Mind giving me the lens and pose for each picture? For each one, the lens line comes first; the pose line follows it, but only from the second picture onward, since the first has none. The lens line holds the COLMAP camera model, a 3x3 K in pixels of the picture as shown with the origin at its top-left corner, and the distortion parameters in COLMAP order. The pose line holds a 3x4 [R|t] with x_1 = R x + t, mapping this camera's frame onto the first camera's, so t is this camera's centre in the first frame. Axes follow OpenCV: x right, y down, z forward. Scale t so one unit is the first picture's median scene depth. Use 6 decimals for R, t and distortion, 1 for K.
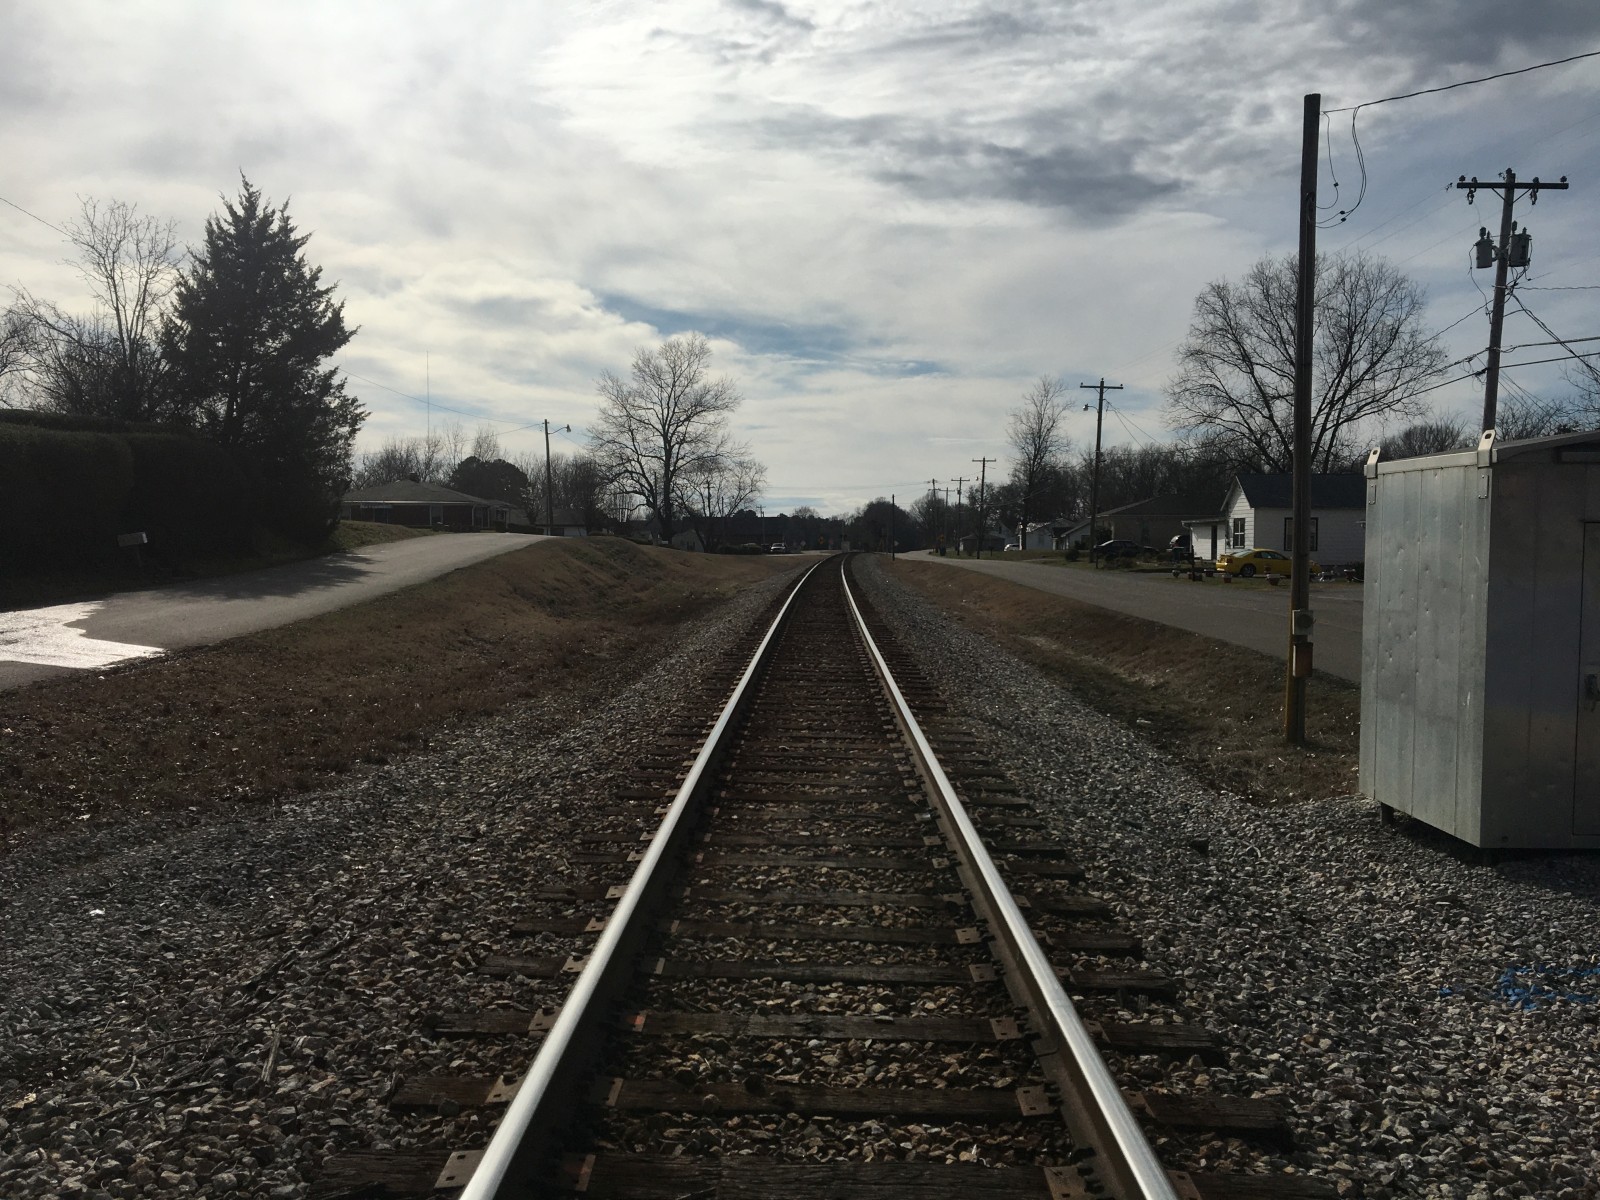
lens RADIAL K [[1378.6, 0, 754.4], [0, 1378.6, 609.8], [0, 0, 1]] dist [0.056827, -0.081853]
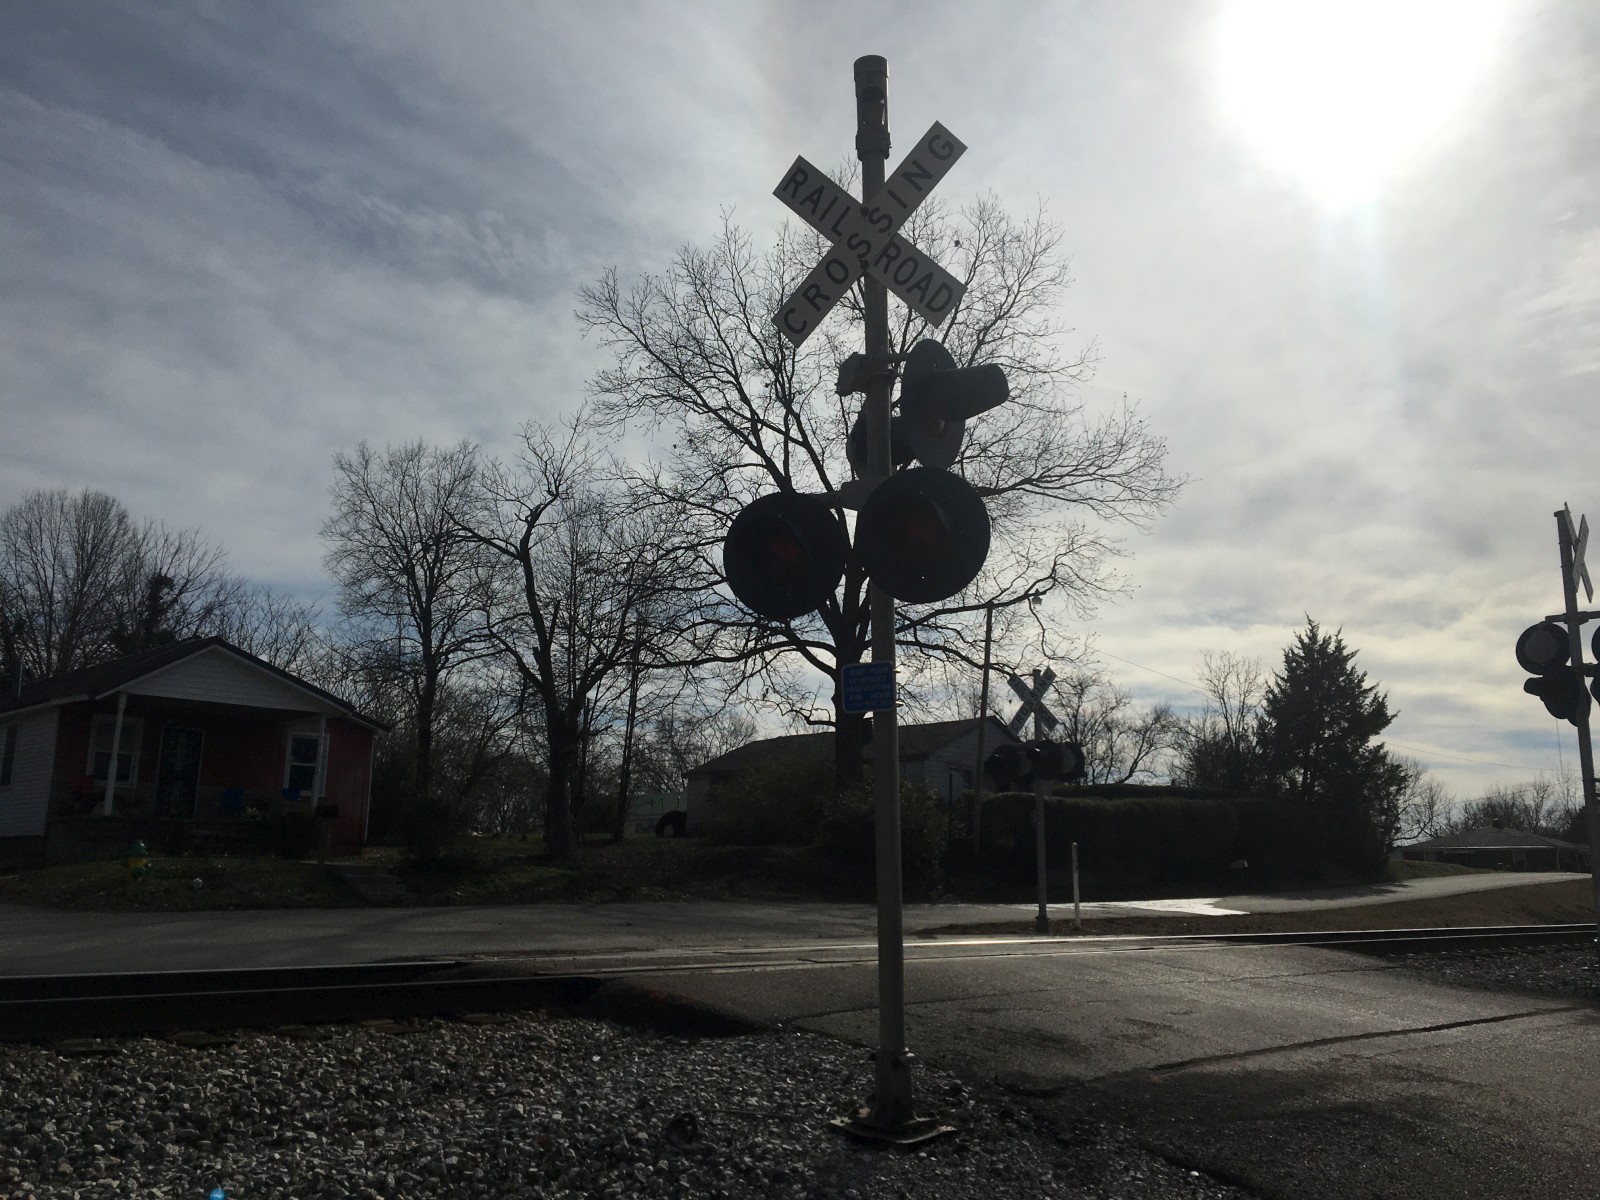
lens RADIAL K [[1347.4, 0, 806.1], [0, 1347.4, 598.5], [0, 0, 1]] dist [0.082578, -0.091901]
pose [[0.743492, -0.129848, -0.656018, 0.174996], [-0.044142, 0.969300, -0.241884, 0.036087], [0.667287, 0.208797, 0.714935, -0.363454]]
